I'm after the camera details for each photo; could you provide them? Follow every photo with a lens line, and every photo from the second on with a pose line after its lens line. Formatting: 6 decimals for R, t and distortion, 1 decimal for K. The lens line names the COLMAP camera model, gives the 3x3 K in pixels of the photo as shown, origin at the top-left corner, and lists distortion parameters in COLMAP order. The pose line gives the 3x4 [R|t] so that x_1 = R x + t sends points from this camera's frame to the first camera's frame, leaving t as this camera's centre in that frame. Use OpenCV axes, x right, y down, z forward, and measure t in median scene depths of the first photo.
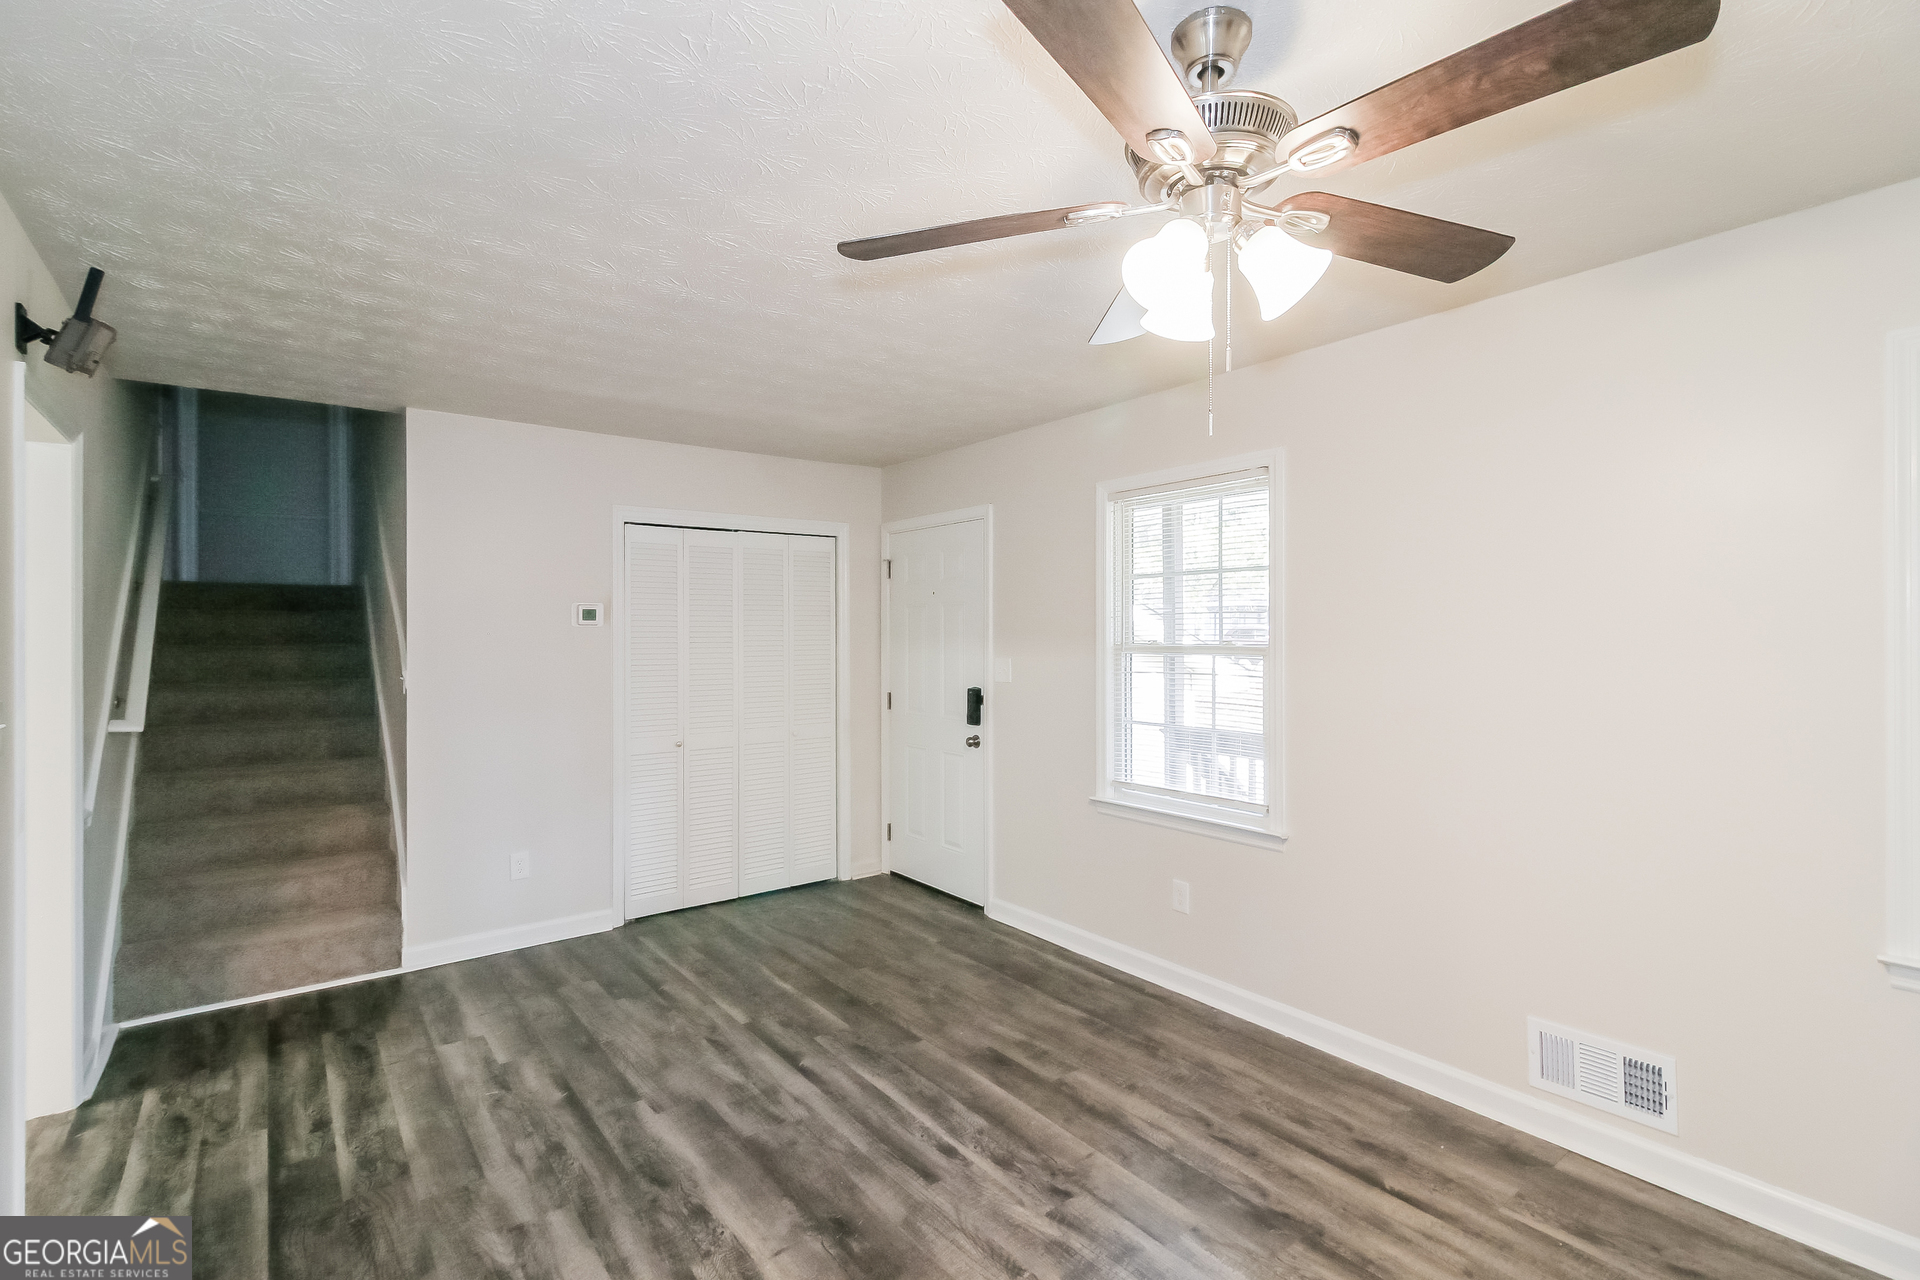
lens RADIAL K [[876.5, 0, 962.9], [0, 876.5, 626.9], [0, 0, 1]] dist [0.002678, 0.000123]
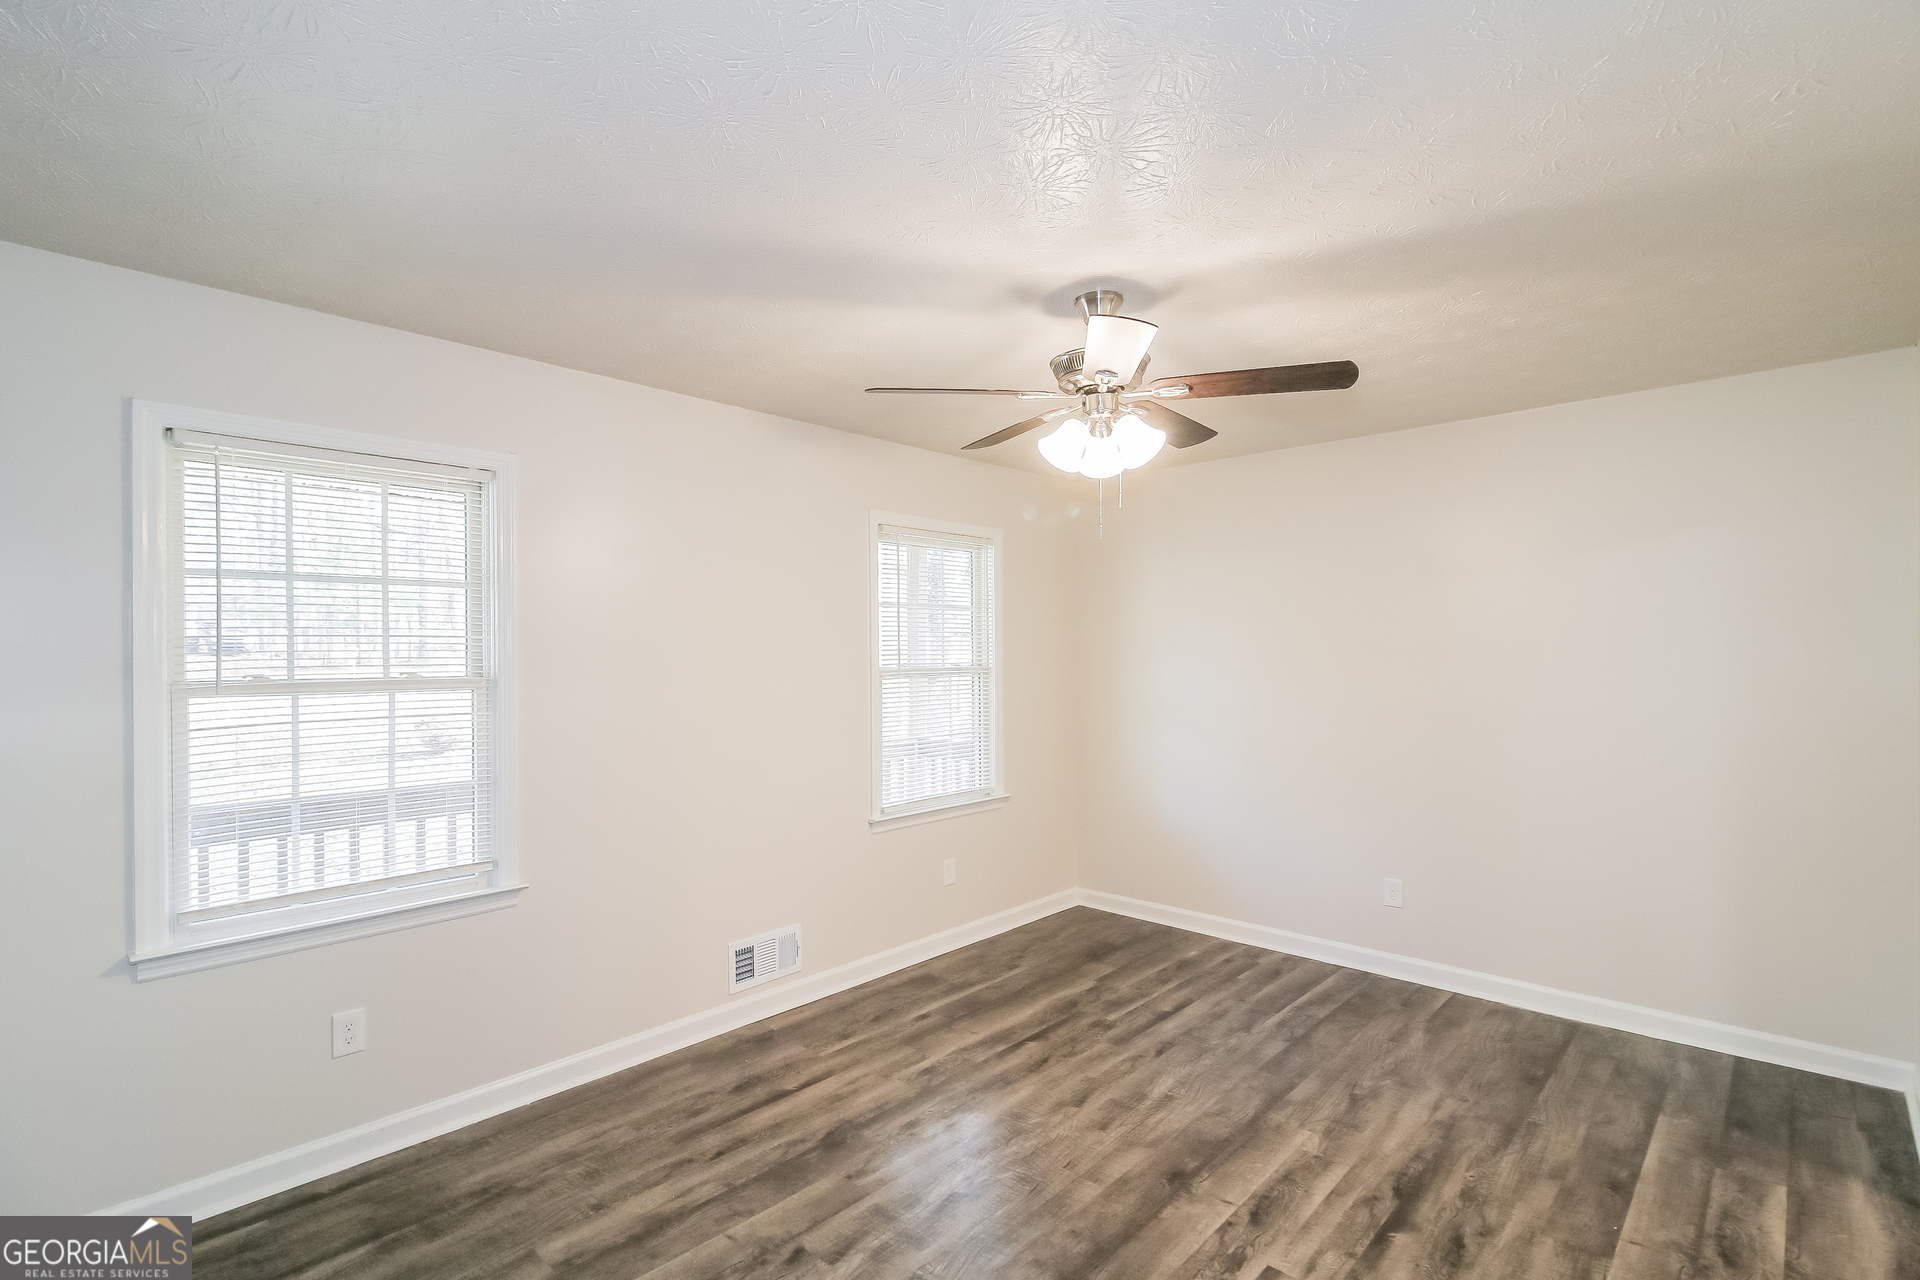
lens RADIAL K [[891.1, 0, 962.2], [0, 891.1, 648.8], [0, 0, 1]] dist [0.000839, -0.000559]
pose [[-0.148275, 0.006158, 0.988927, -0.713725], [0.005147, 0.999972, -0.005455, 0.002132], [-0.988933, 0.004281, -0.148303, 0.799068]]
